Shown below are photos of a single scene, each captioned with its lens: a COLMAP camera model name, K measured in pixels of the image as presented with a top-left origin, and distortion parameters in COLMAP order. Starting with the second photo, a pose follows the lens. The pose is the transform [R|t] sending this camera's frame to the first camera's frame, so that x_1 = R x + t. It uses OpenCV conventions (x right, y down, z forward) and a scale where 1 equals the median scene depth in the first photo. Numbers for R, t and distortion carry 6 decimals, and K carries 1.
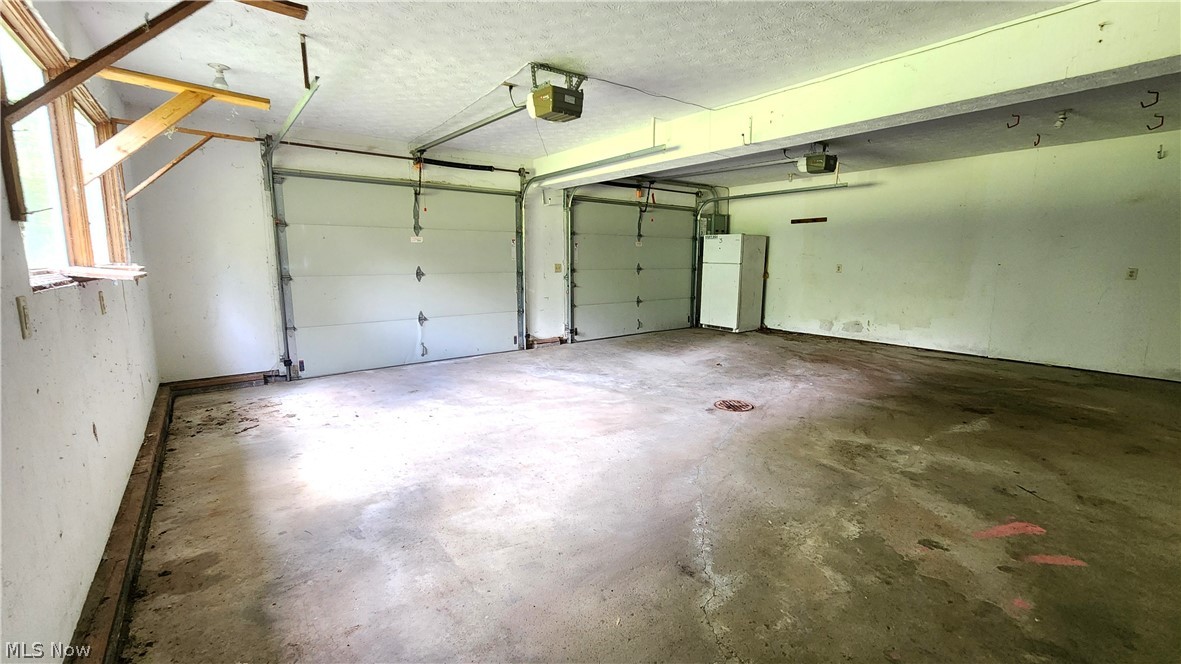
lens RADIAL K [[484.8, 0, 598.3], [0, 484.8, 330.3], [0, 0, 1]] dist [-0.003562, 0.000500]
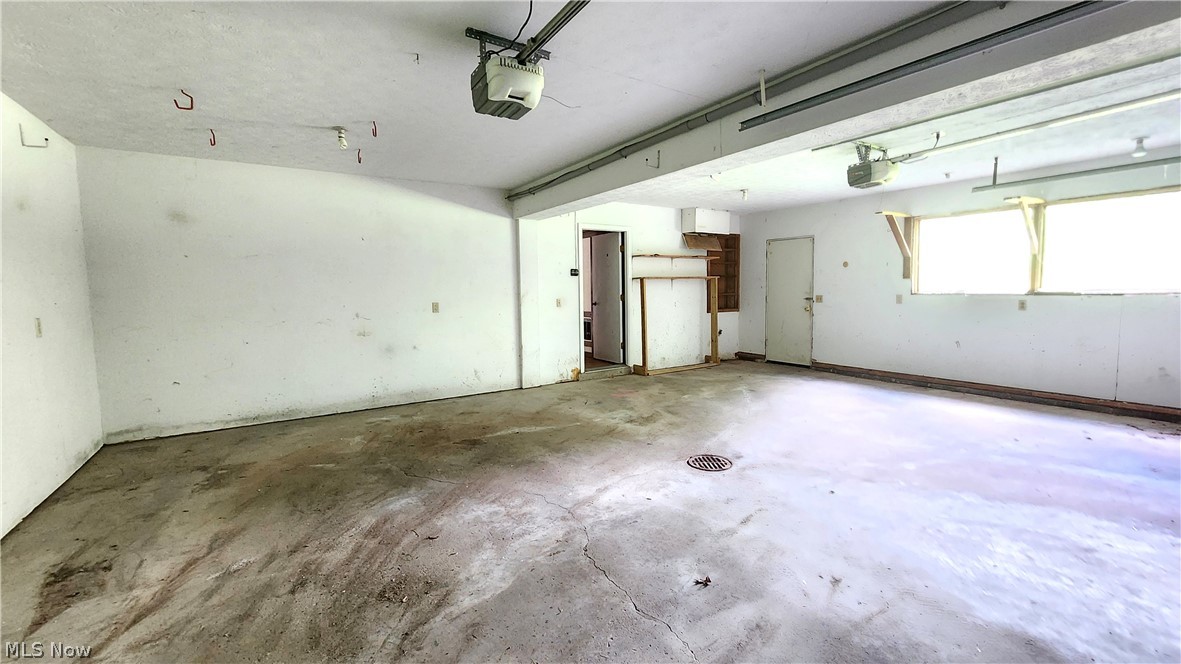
lens RADIAL K [[484.8, 0, 598.3], [0, 484.8, 330.3], [0, 0, 1]] dist [-0.003562, 0.000500]
pose [[-0.997164, 0.001979, 0.075228, 0.446979], [0.019032, 0.973789, 0.226657, -0.294470], [-0.072808, 0.227446, -0.971065, 1.949184]]
